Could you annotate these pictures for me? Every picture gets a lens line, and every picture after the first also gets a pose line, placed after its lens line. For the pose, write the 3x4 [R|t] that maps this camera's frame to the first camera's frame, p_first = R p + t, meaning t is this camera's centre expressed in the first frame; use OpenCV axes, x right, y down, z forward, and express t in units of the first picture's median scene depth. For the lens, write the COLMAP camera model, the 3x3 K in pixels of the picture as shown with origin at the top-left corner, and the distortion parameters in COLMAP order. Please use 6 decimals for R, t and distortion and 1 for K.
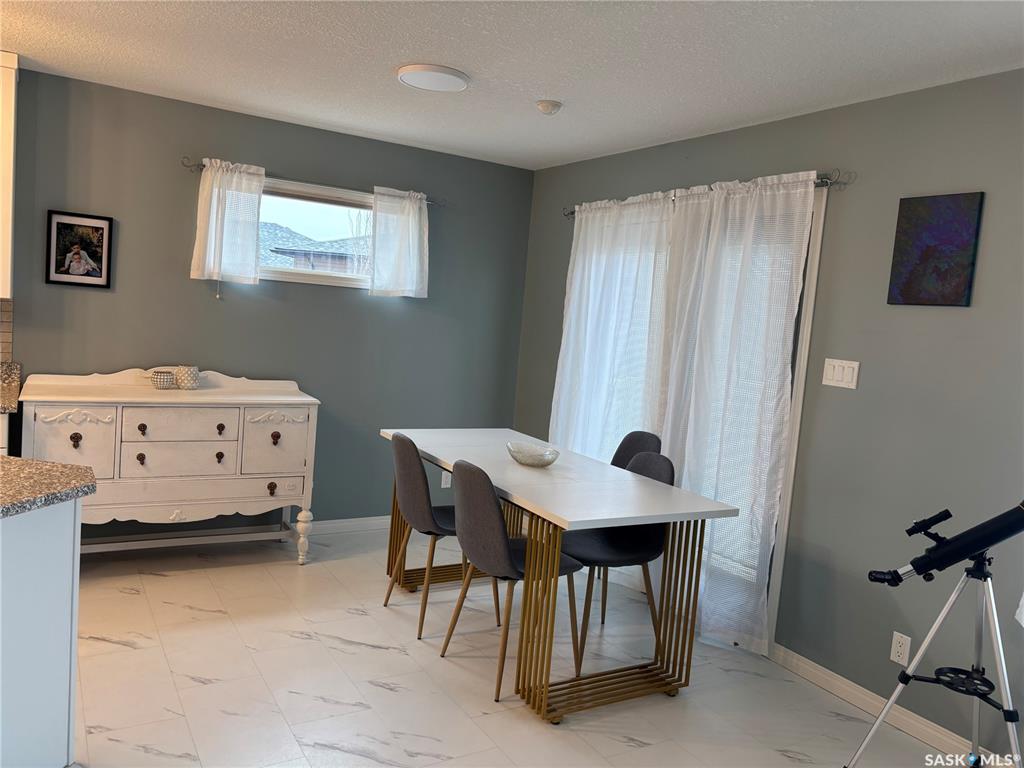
lens RADIAL K [[772.8, 0, 510.9], [0, 772.8, 383.1], [0, 0, 1]] dist [0.059362, -0.065098]
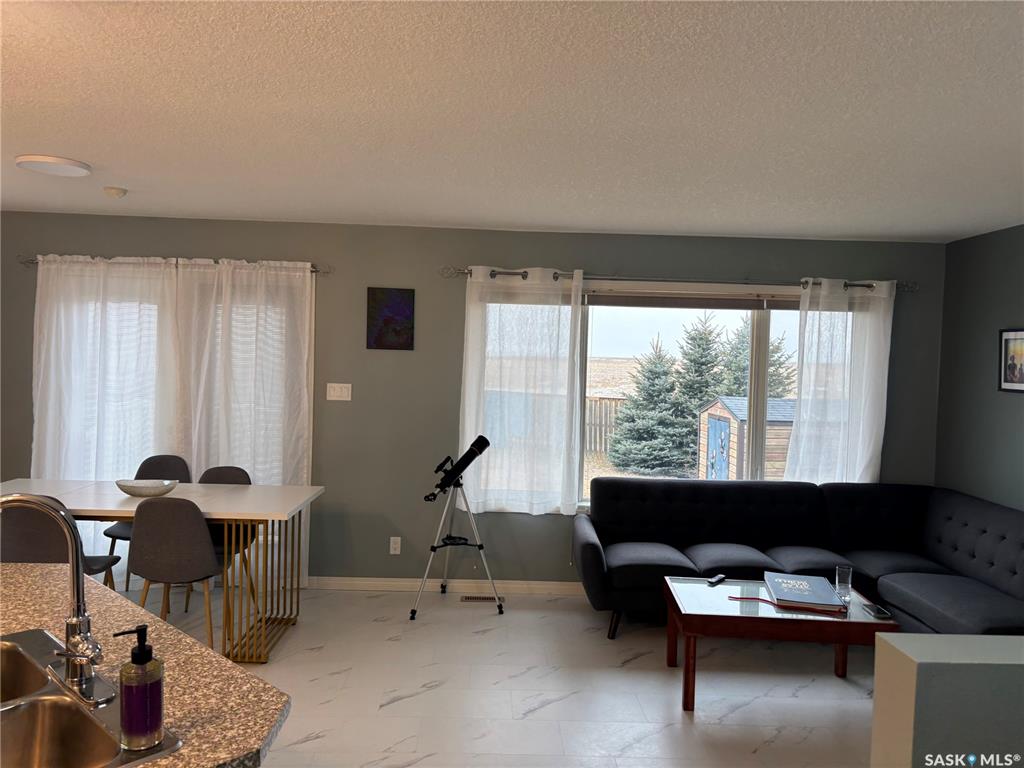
lens RADIAL K [[772.8, 0, 513.0], [0, 772.8, 377.6], [0, 0, 1]] dist [0.059362, -0.065098]
pose [[0.485835, -0.092676, 0.869123, -0.667942], [0.088933, 0.994444, 0.056326, -0.085121], [-0.869514, 0.049929, 0.491378, -0.078035]]
